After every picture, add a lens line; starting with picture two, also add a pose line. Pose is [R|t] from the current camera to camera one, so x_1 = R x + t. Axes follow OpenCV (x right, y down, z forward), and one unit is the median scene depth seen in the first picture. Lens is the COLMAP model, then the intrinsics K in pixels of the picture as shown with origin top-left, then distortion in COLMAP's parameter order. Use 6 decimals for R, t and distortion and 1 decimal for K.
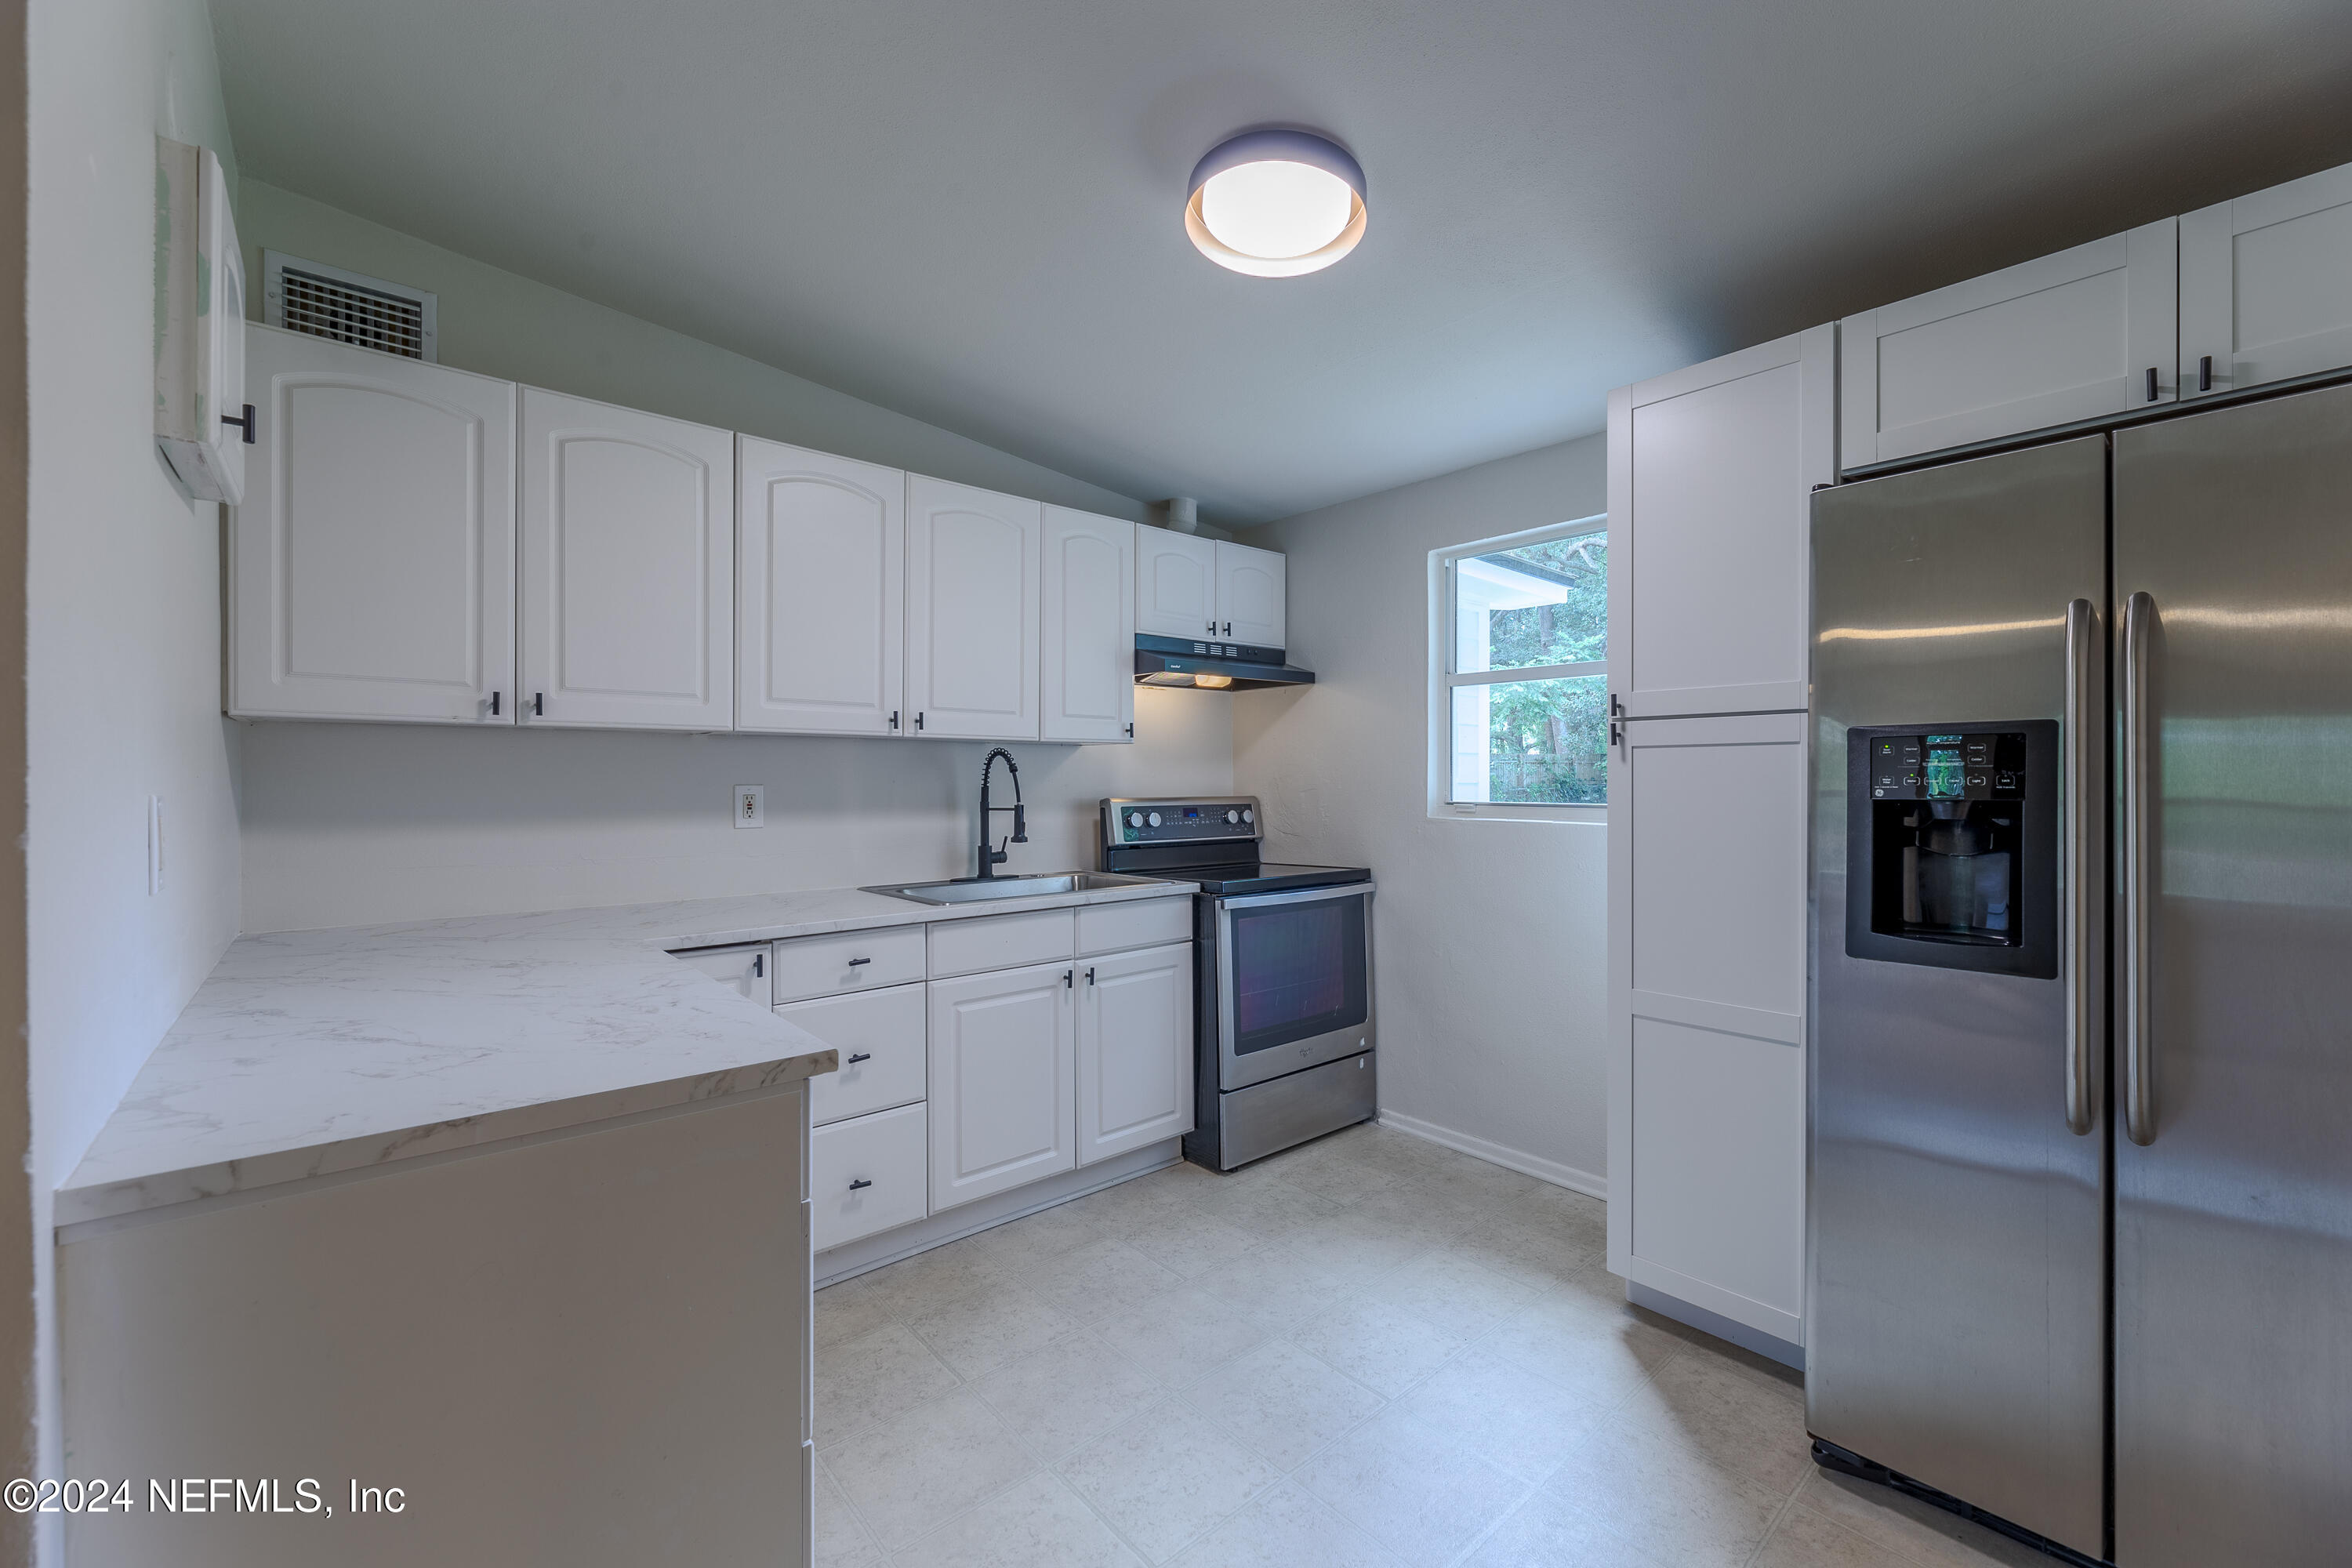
lens RADIAL K [[954.1, 0, 1172.1], [0, 954.1, 789.1], [0, 0, 1]] dist [0.002250, -0.000238]
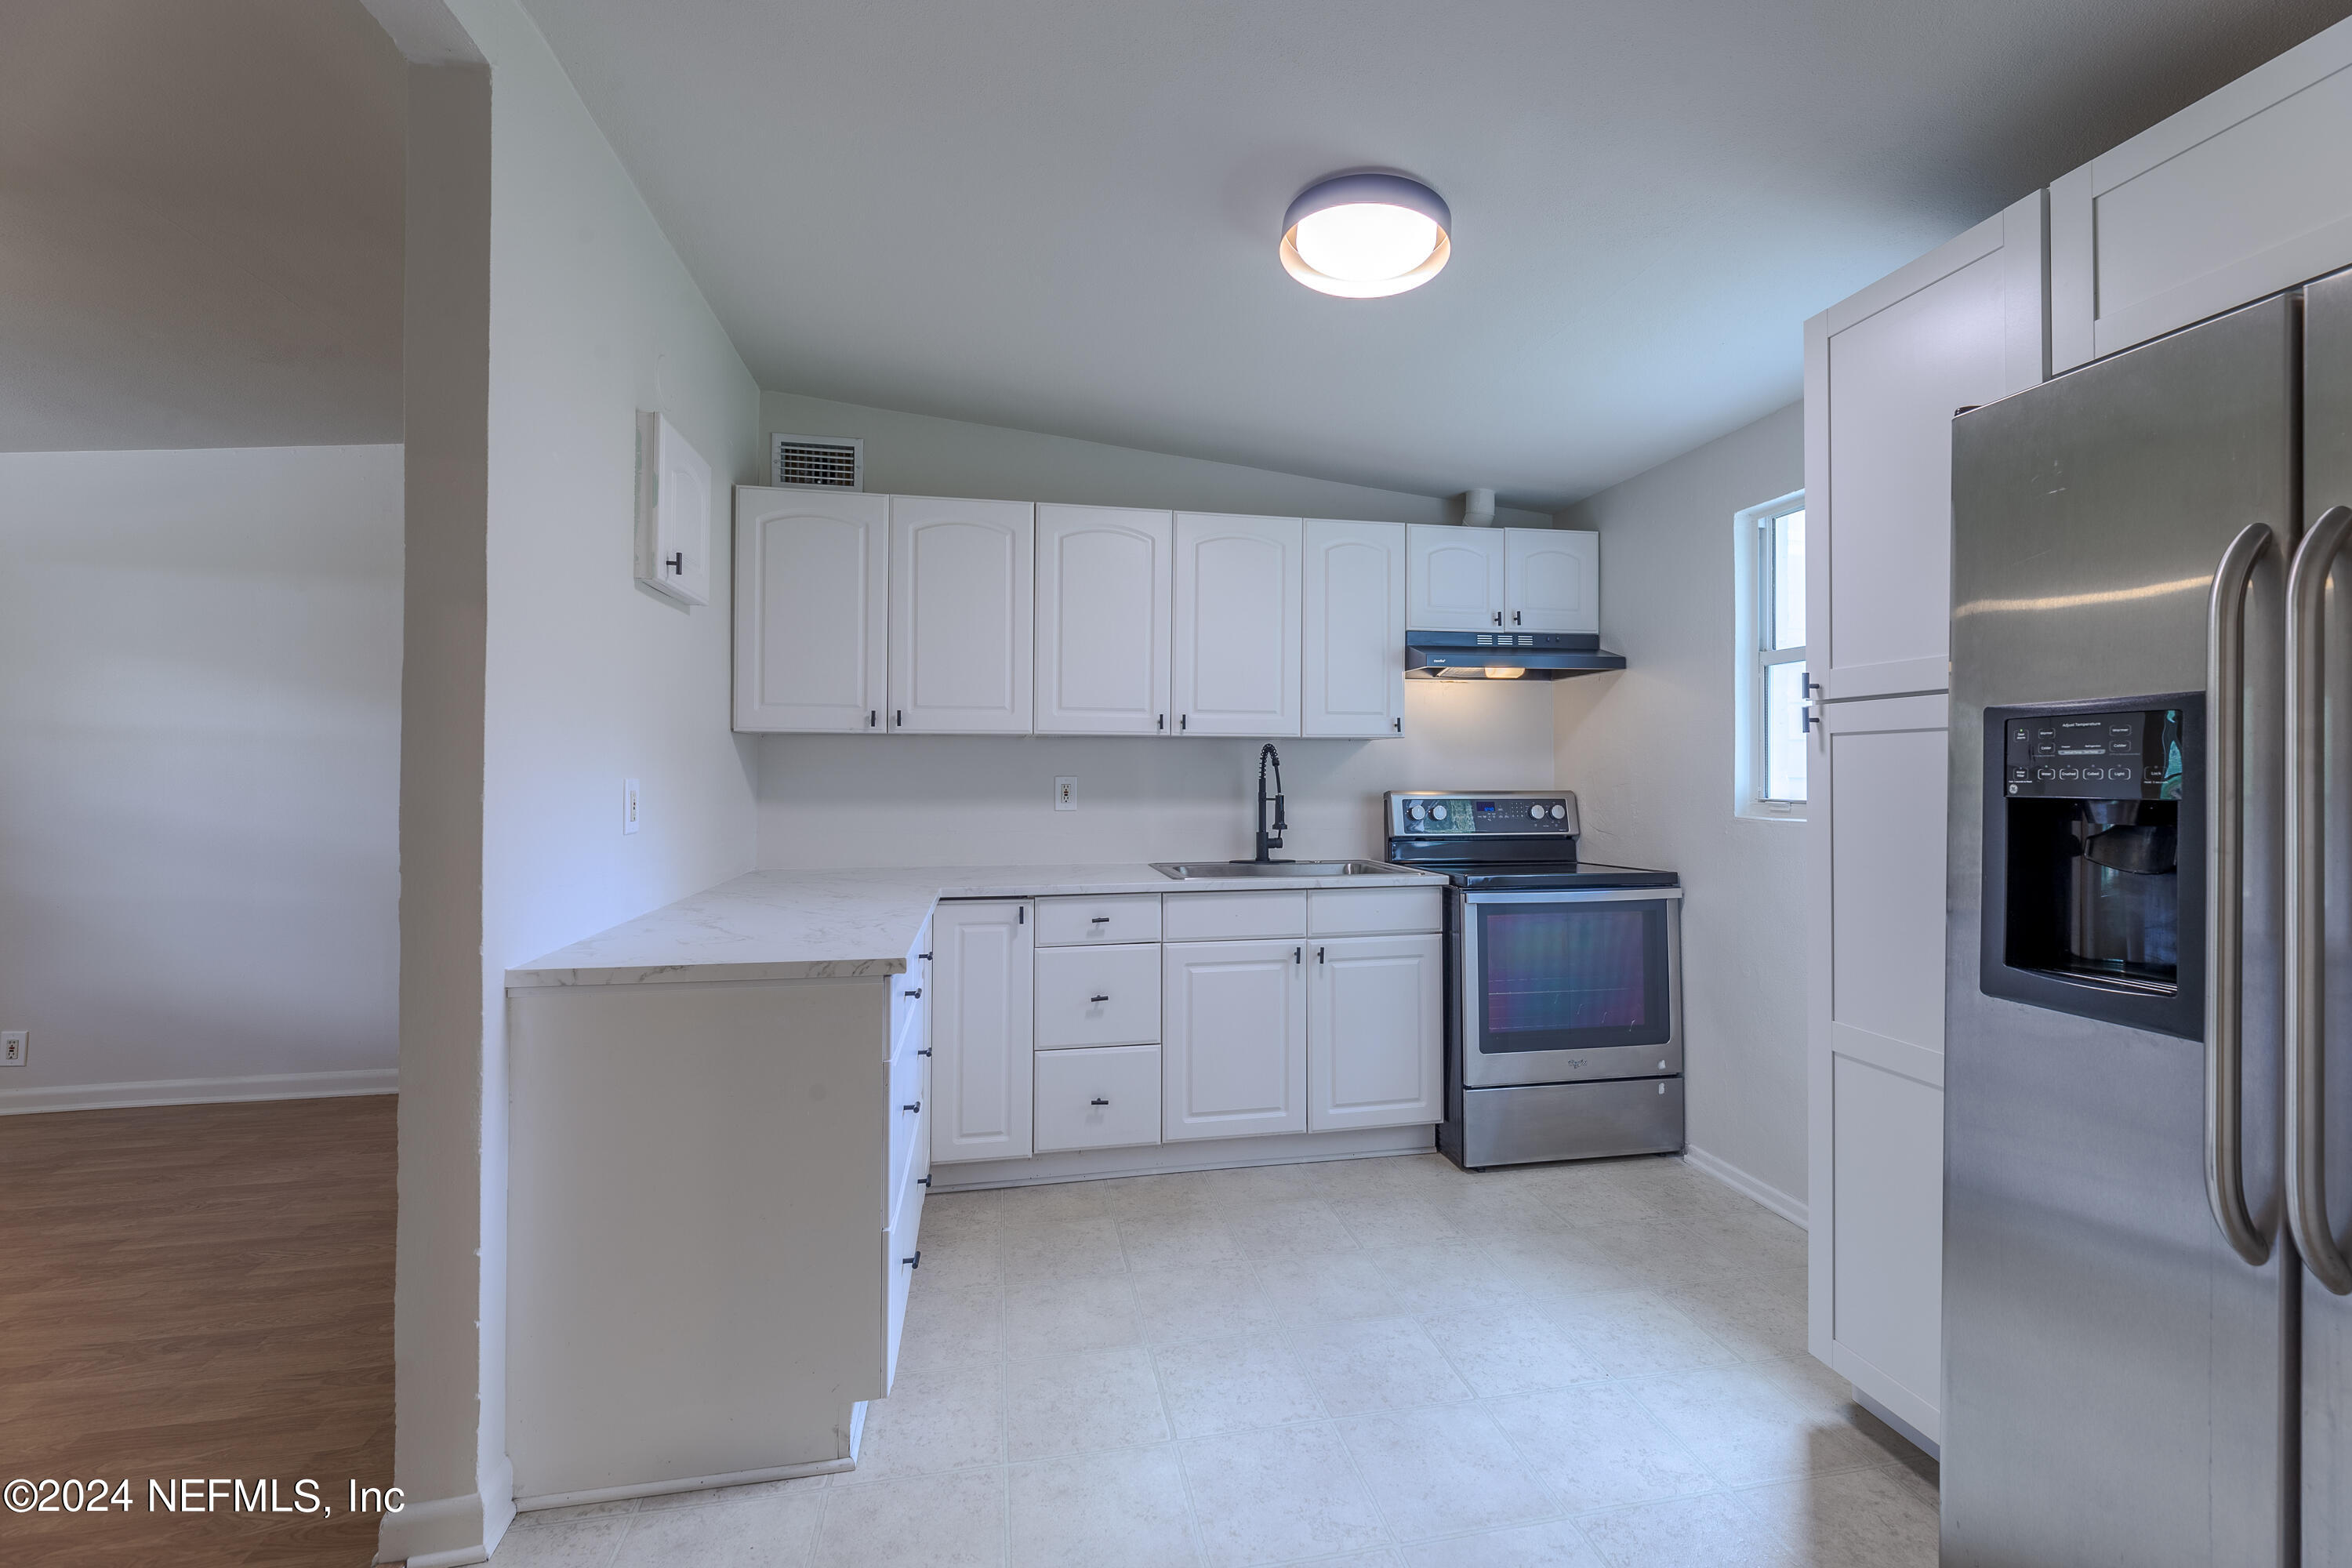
lens RADIAL K [[954.1, 0, 1173.4], [0, 954.1, 770.0], [0, 0, 1]] dist [0.002250, -0.000238]
pose [[0.866752, 0.000377, -0.498739, 0.356680], [-0.007579, 0.999894, -0.012415, 0.002246], [0.498682, 0.014541, 0.866663, -0.021513]]
